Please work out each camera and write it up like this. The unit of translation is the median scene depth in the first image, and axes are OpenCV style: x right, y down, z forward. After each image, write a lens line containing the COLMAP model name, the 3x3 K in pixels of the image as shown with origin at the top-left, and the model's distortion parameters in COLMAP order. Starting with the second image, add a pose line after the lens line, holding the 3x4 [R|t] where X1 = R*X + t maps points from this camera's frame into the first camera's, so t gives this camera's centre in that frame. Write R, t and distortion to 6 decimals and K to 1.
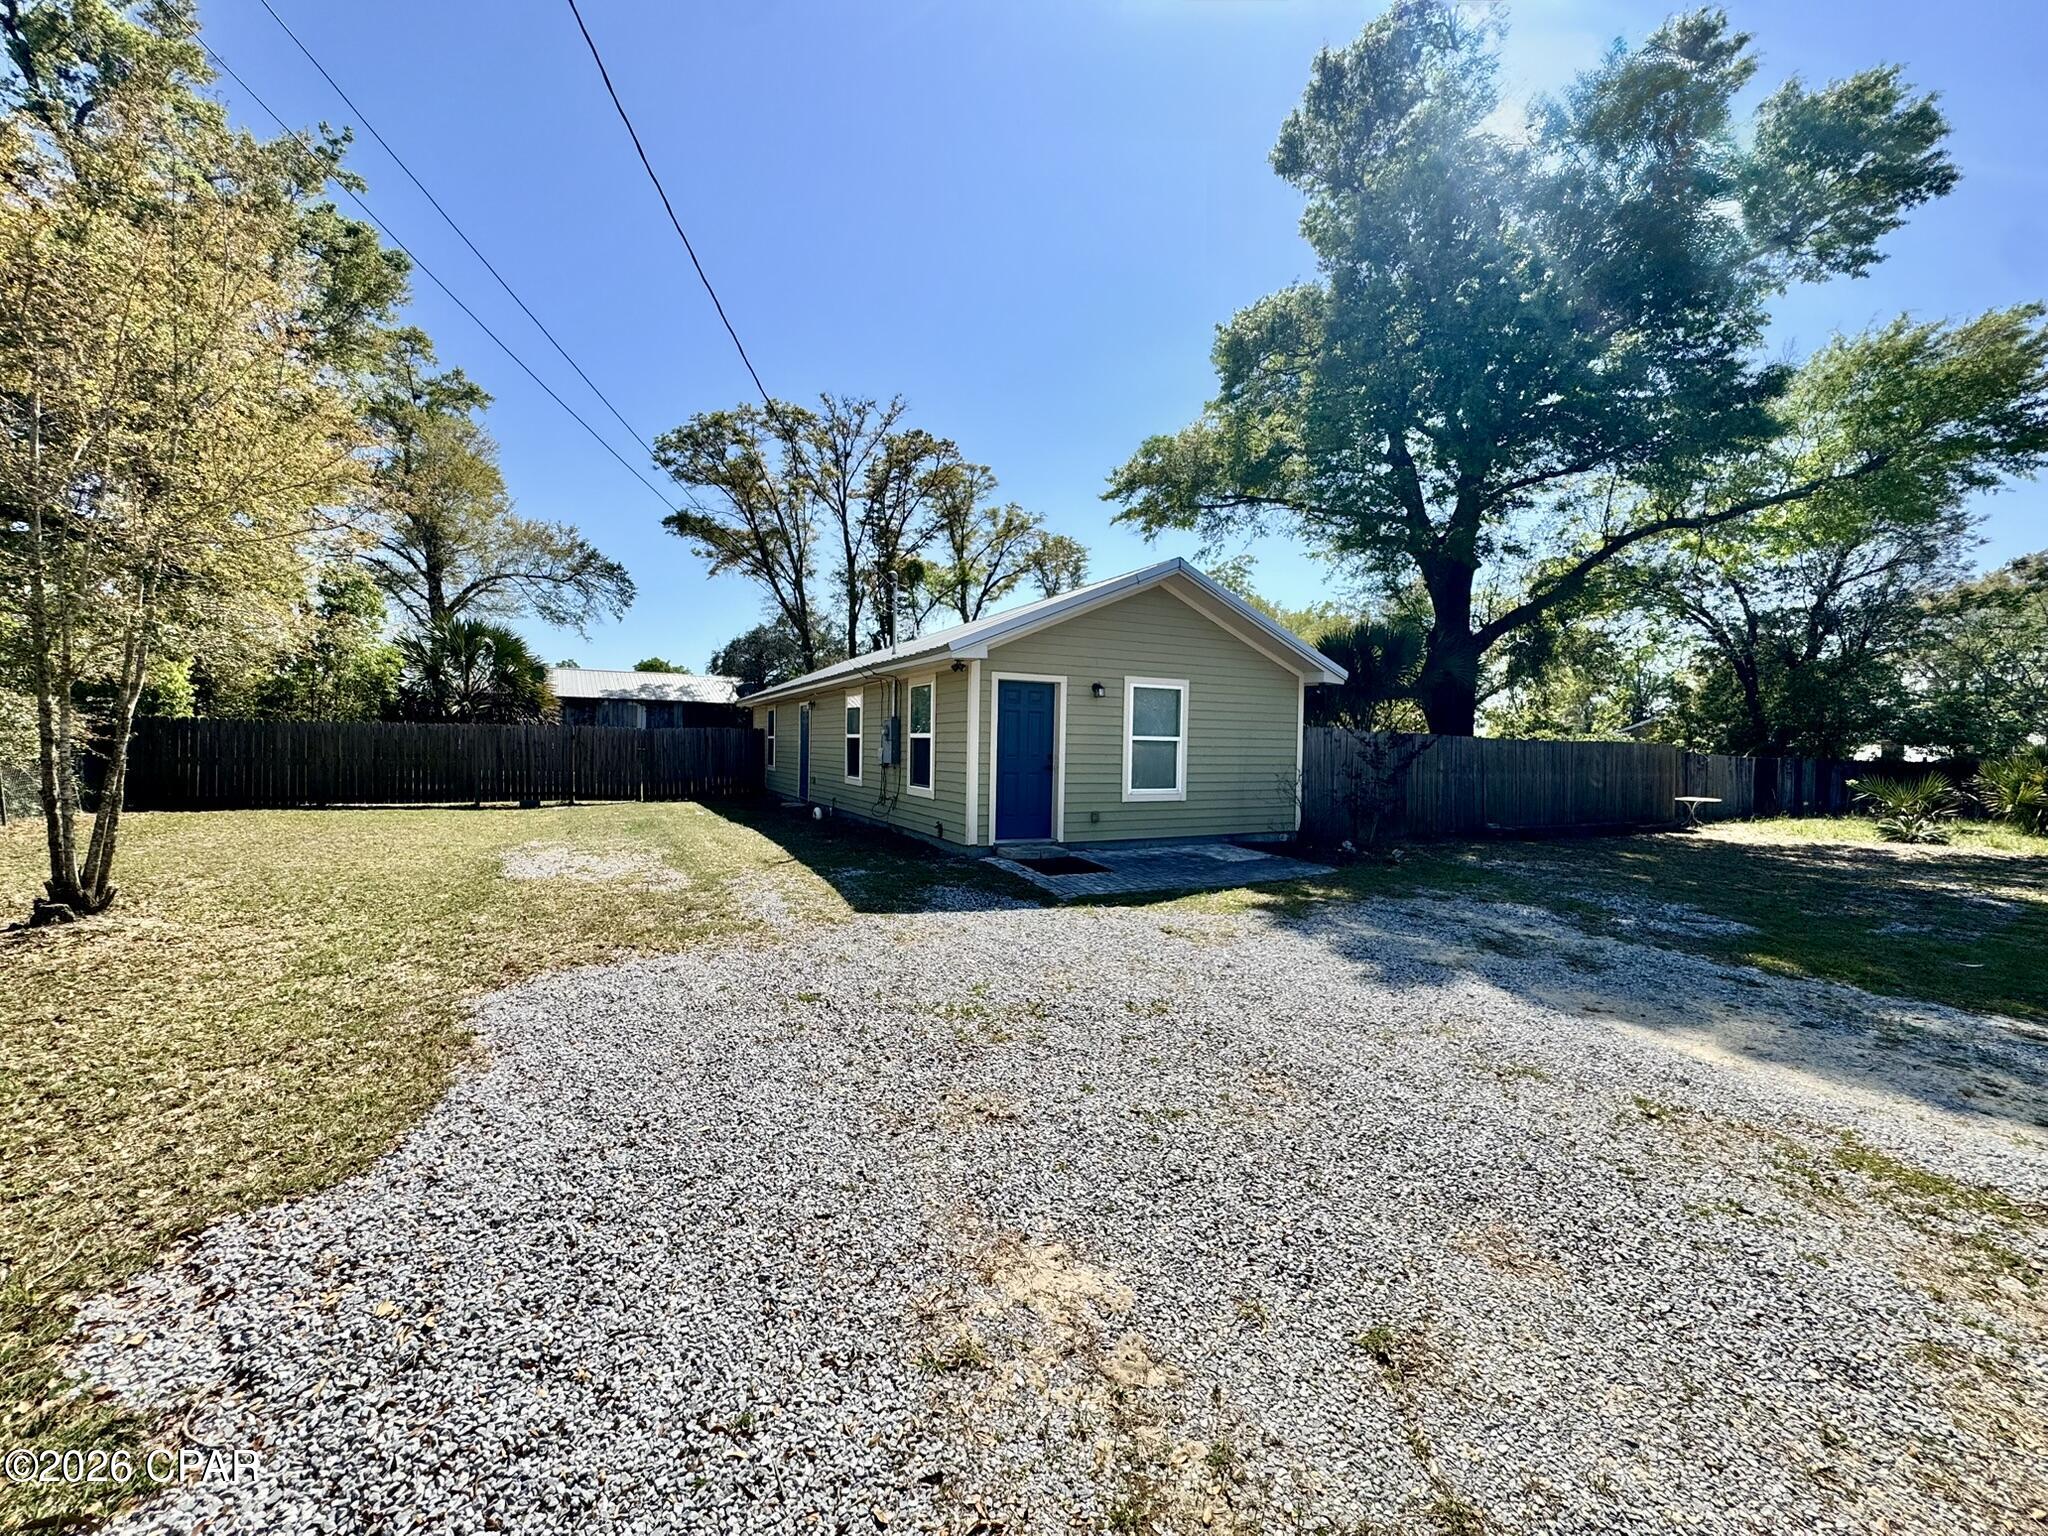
lens RADIAL K [[820.8, 0, 1027.4], [0, 820.8, 767.4], [0, 0, 1]] dist [-0.001794, 0.000080]
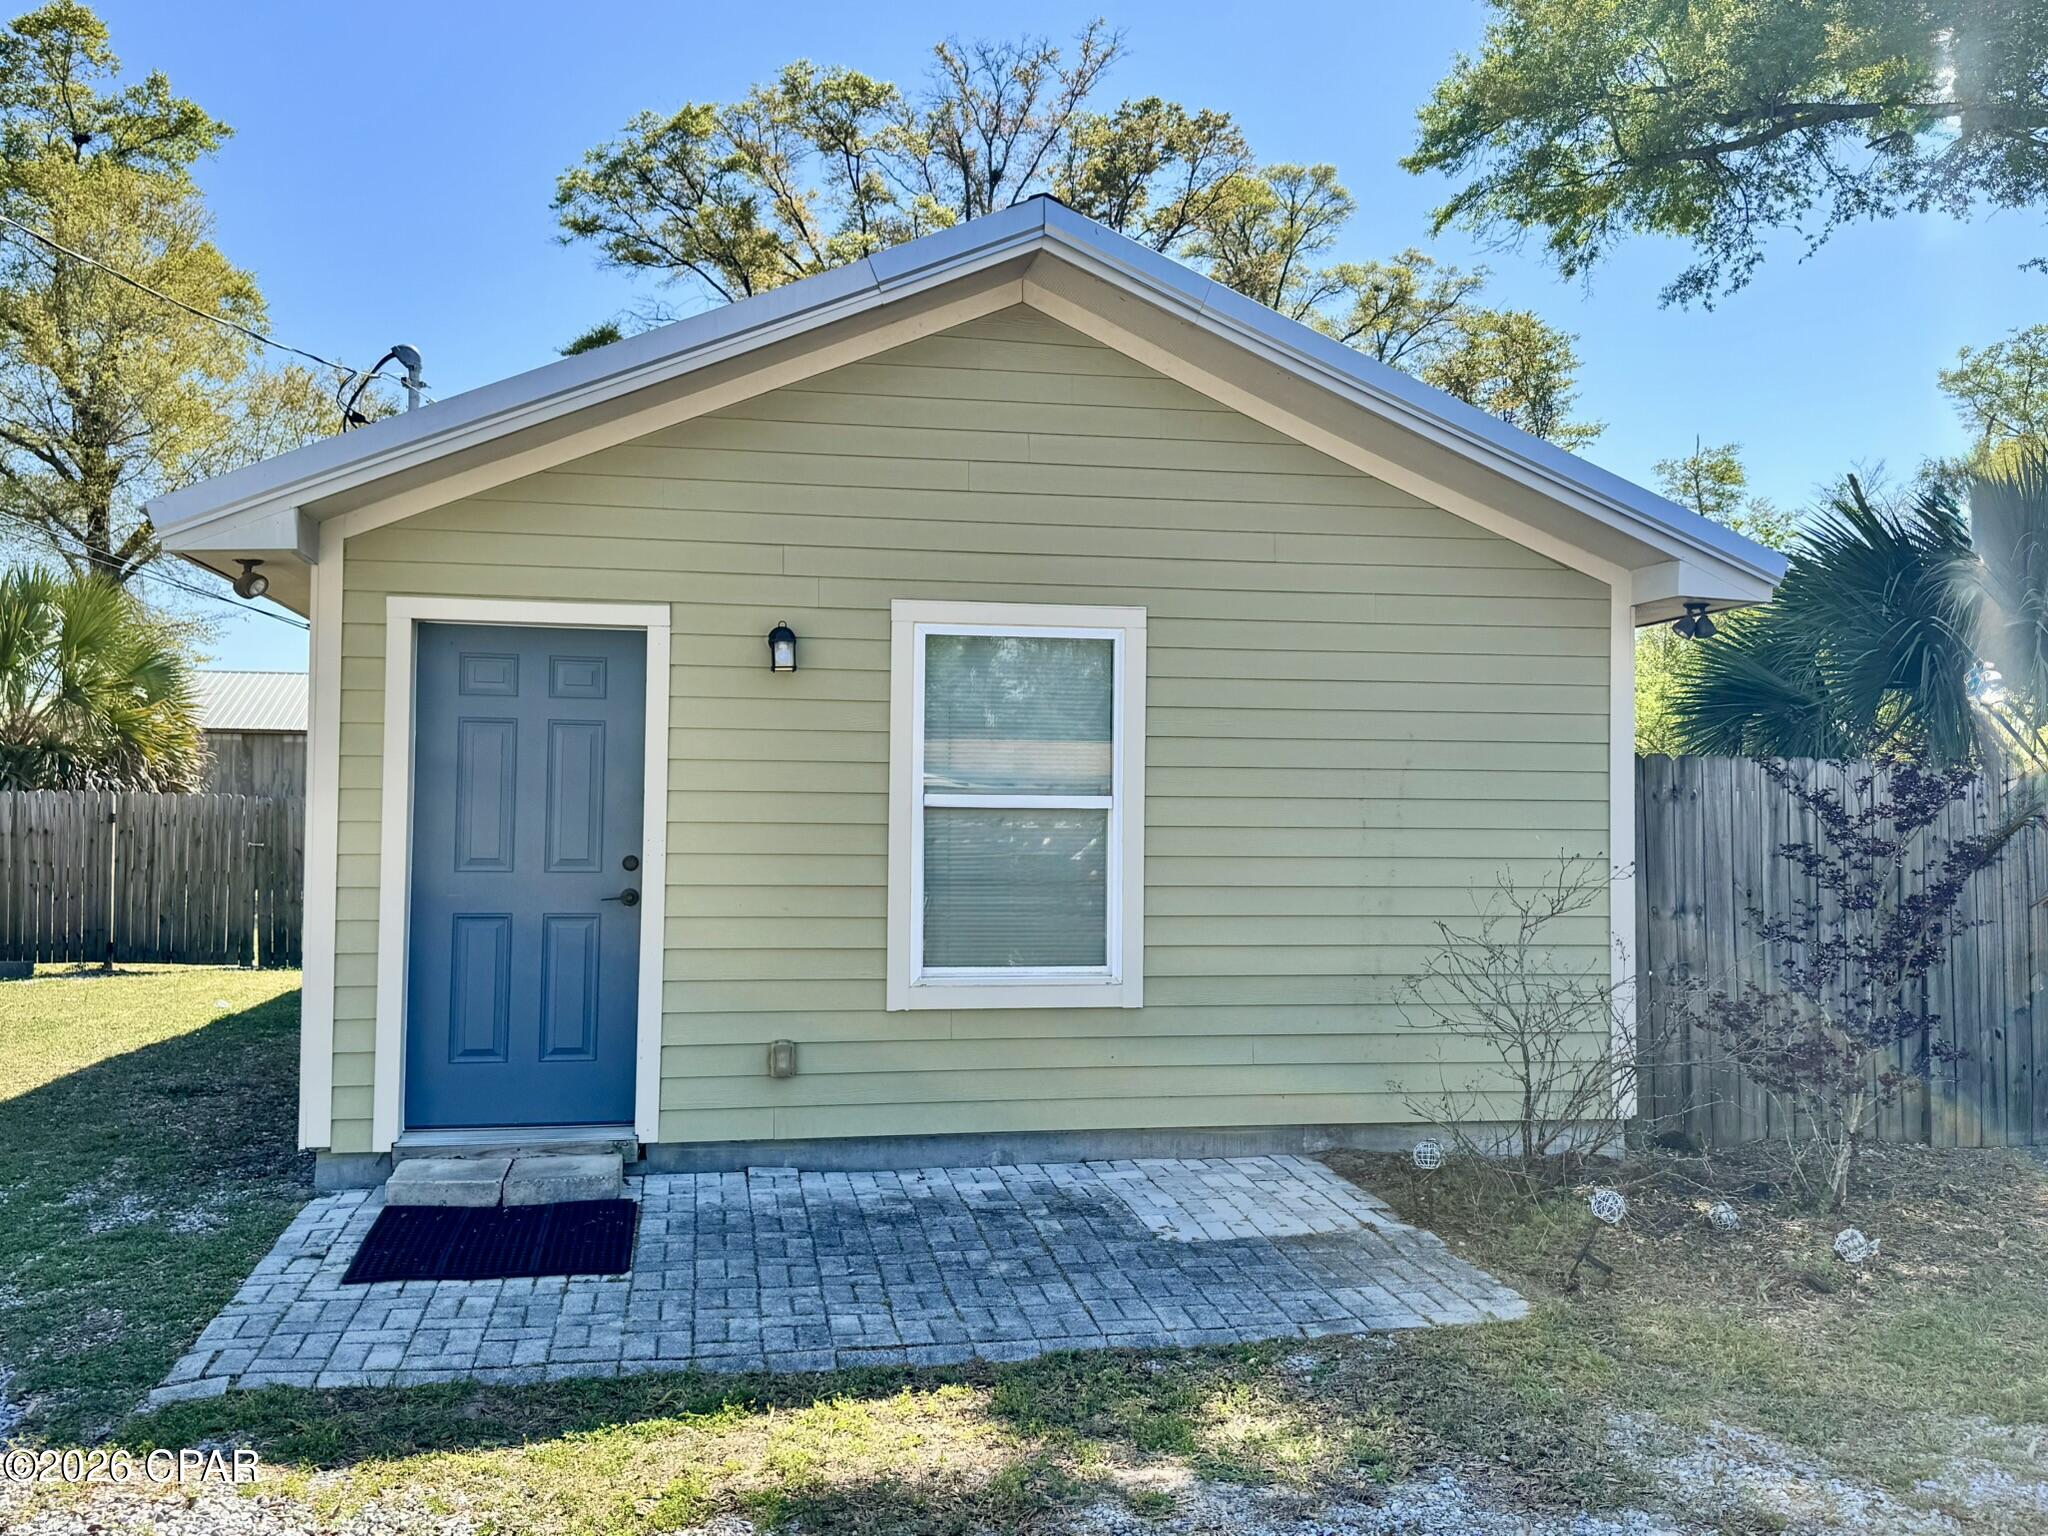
lens RADIAL K [[1820.3, 0, 1015.5], [0, 1820.3, 765.7], [0, 0, 1]] dist [0.145877, -0.281023]
pose [[0.957904, -0.018271, -0.286506, 0.175903], [0.000356, 0.998047, -0.062460, -0.002858], [0.287088, 0.059728, 0.956040, 0.177732]]
